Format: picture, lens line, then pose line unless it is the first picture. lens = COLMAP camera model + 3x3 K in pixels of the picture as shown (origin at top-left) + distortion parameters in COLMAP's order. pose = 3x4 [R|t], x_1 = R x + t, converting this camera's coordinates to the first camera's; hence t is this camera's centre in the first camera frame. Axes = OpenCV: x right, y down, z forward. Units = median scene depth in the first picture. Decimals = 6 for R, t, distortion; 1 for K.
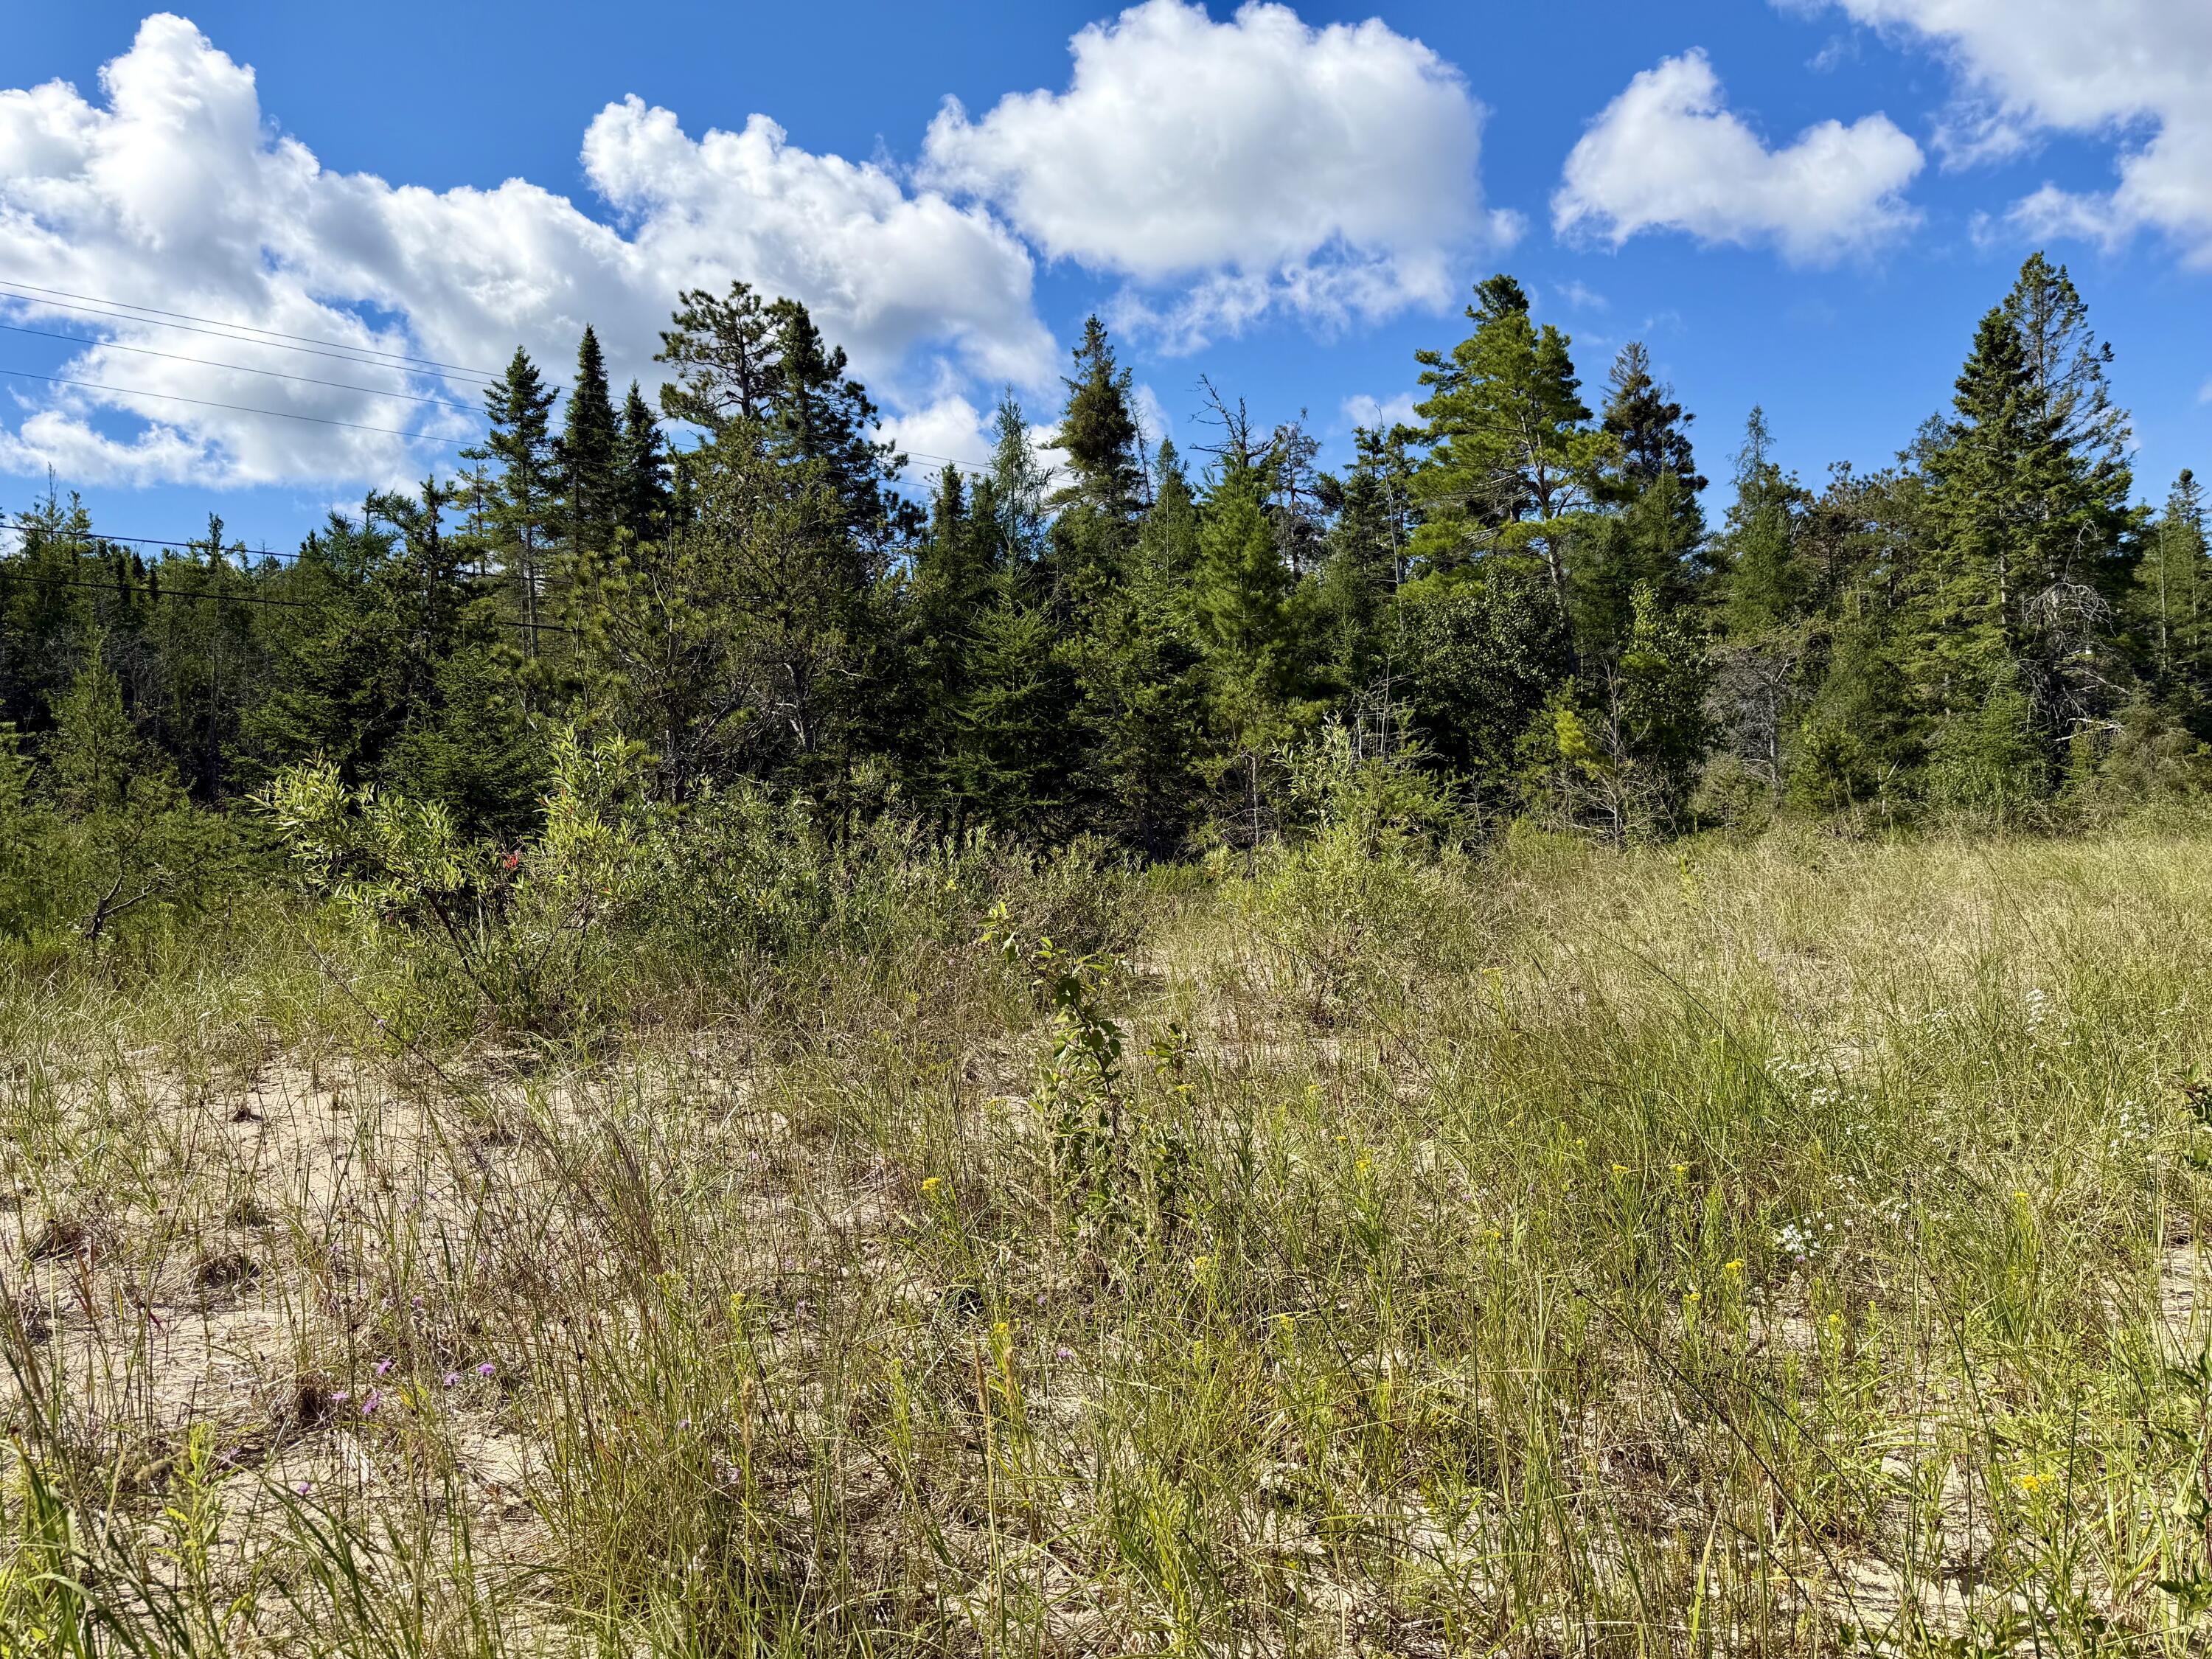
lens RADIAL K [[1616.1, 0, 1098.2], [0, 1616.1, 844.0], [0, 0, 1]] dist [0.086135, -0.086724]
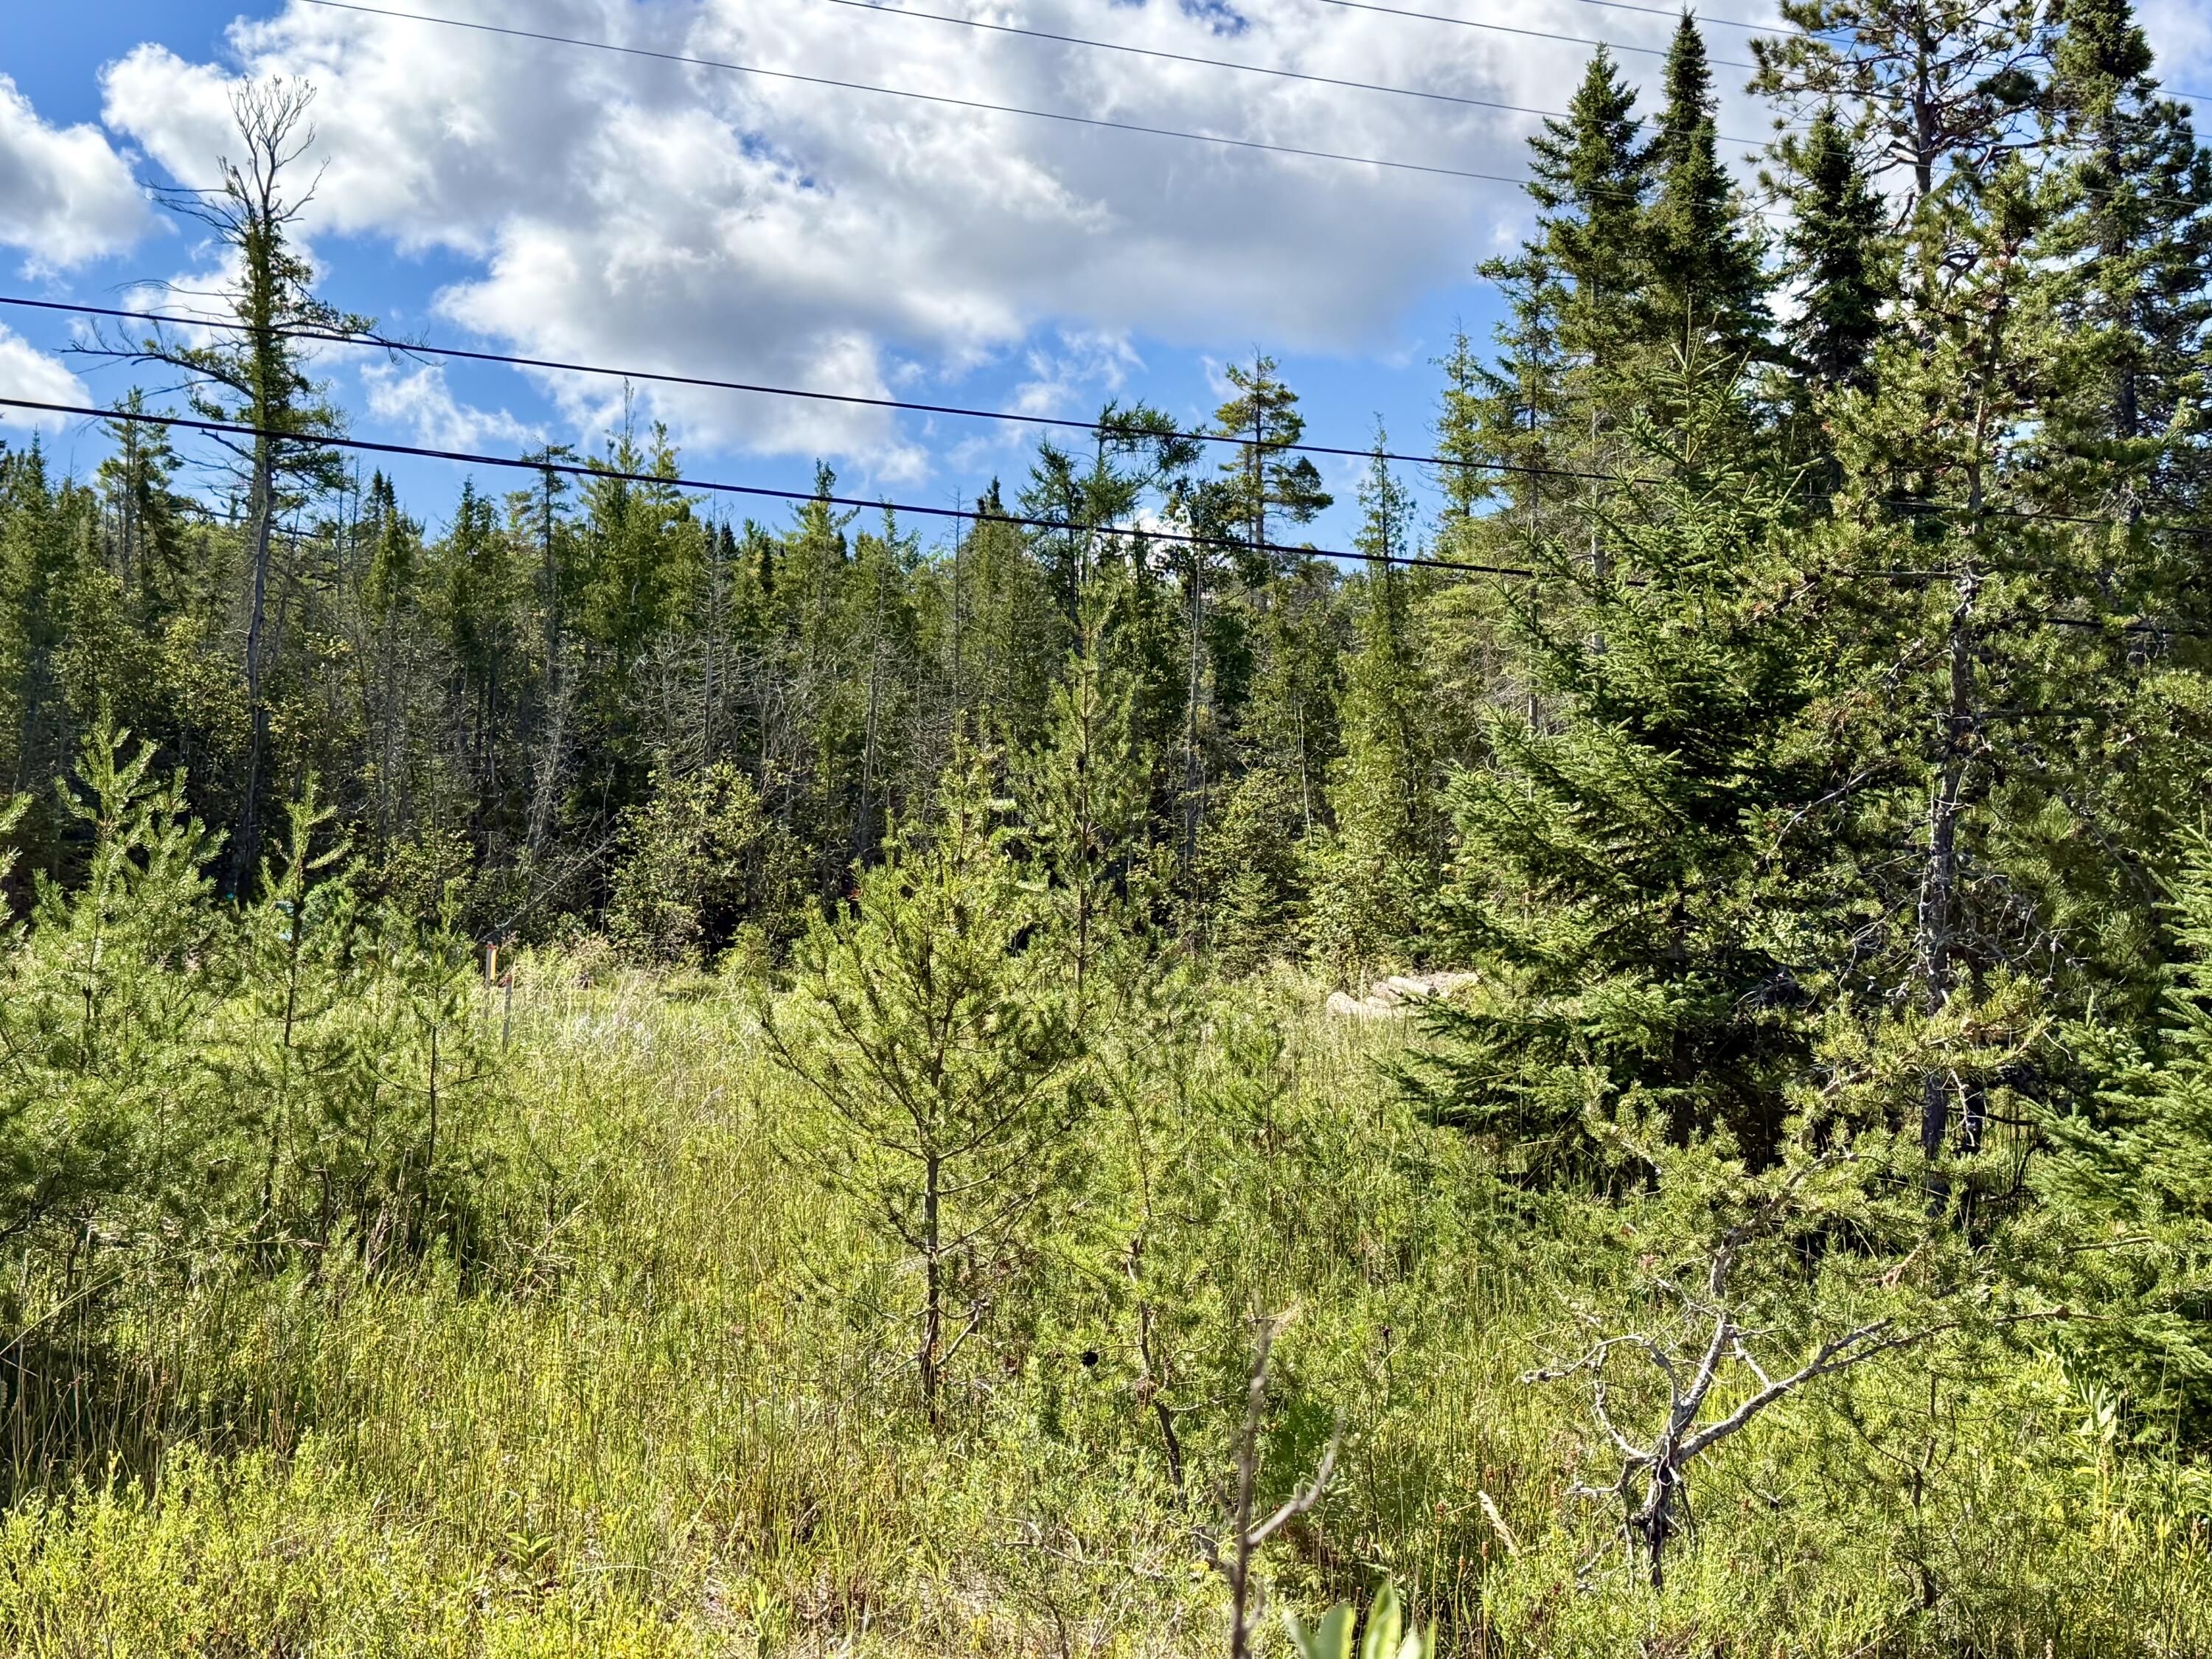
lens RADIAL K [[2827.3, 0, 1136.2], [0, 2827.3, 843.4], [0, 0, 1]] dist [0.117359, 0.000000]
pose [[0.937755, 0.021824, -0.346610, -0.136346], [-0.043439, 0.997557, -0.054717, -0.009629], [0.344569, 0.066367, 0.936412, 0.125529]]
